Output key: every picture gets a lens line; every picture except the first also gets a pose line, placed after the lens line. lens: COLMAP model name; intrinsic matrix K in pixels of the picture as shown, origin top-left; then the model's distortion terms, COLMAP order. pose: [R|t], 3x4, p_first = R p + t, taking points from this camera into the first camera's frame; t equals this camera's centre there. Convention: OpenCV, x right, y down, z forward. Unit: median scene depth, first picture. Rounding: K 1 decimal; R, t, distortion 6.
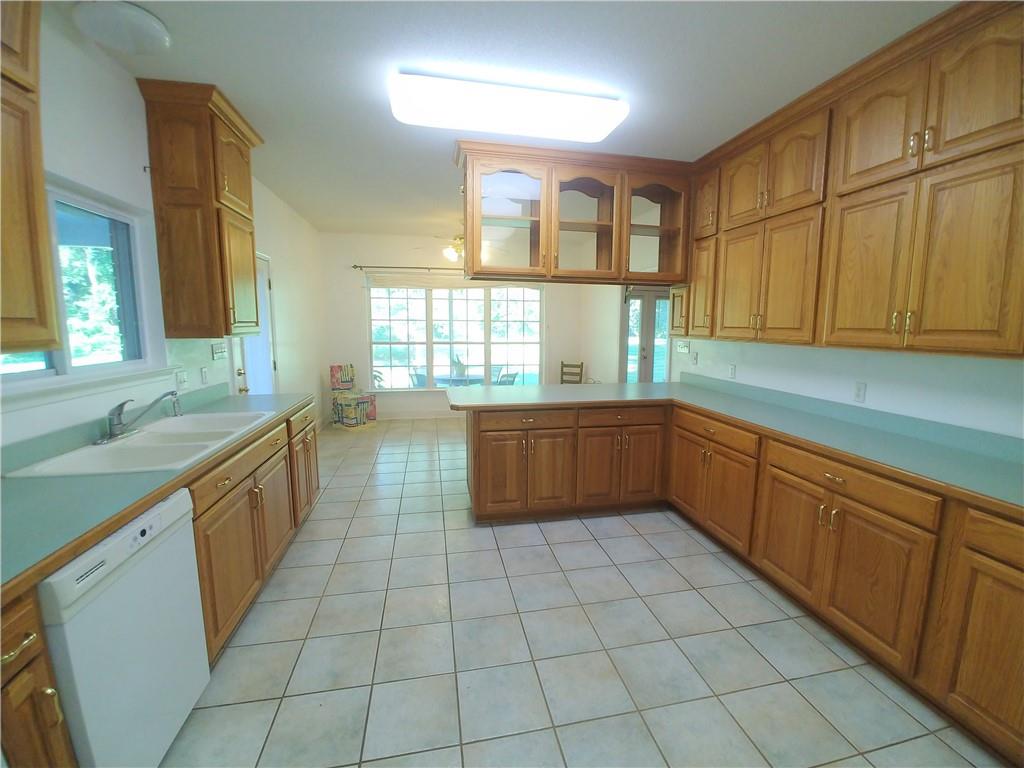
lens RADIAL K [[439.7, 0, 531.3], [0, 439.7, 379.7], [0, 0, 1]] dist [-0.001922, -0.000261]
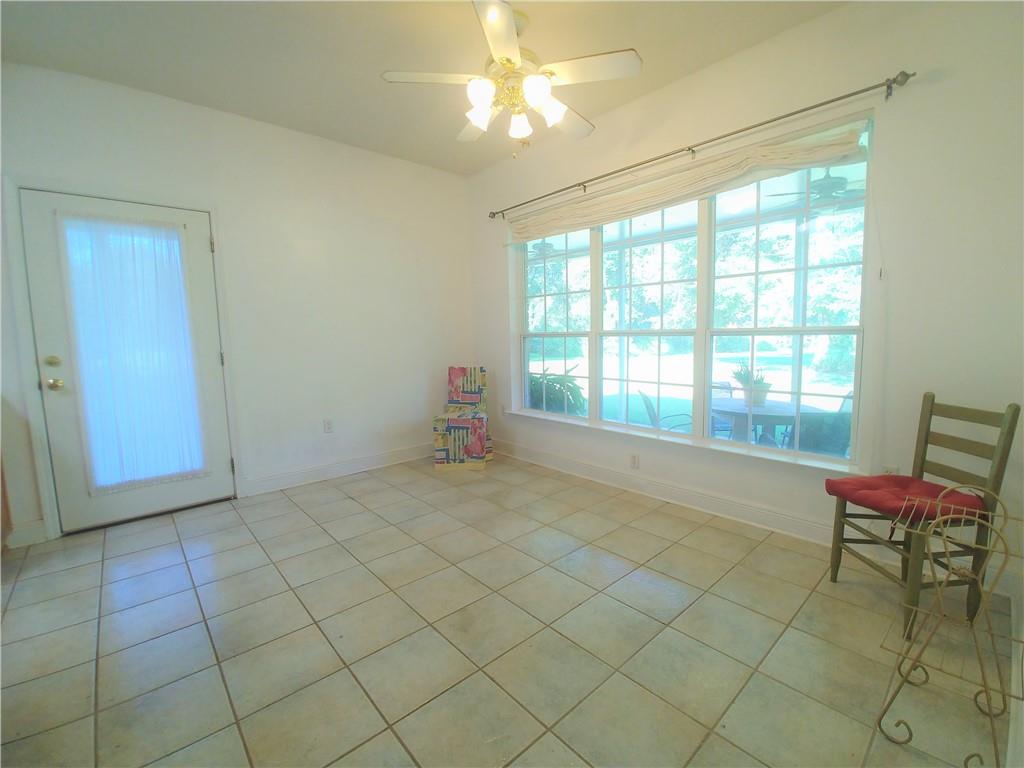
lens RADIAL K [[439.7, 0, 531.3], [0, 439.7, 379.7], [0, 0, 1]] dist [-0.001922, -0.000261]
pose [[0.495855, 0.066514, -0.865854, 0.196275], [-0.078327, 0.996424, 0.031689, -0.042141], [0.864866, 0.052107, 0.499292, 0.735338]]
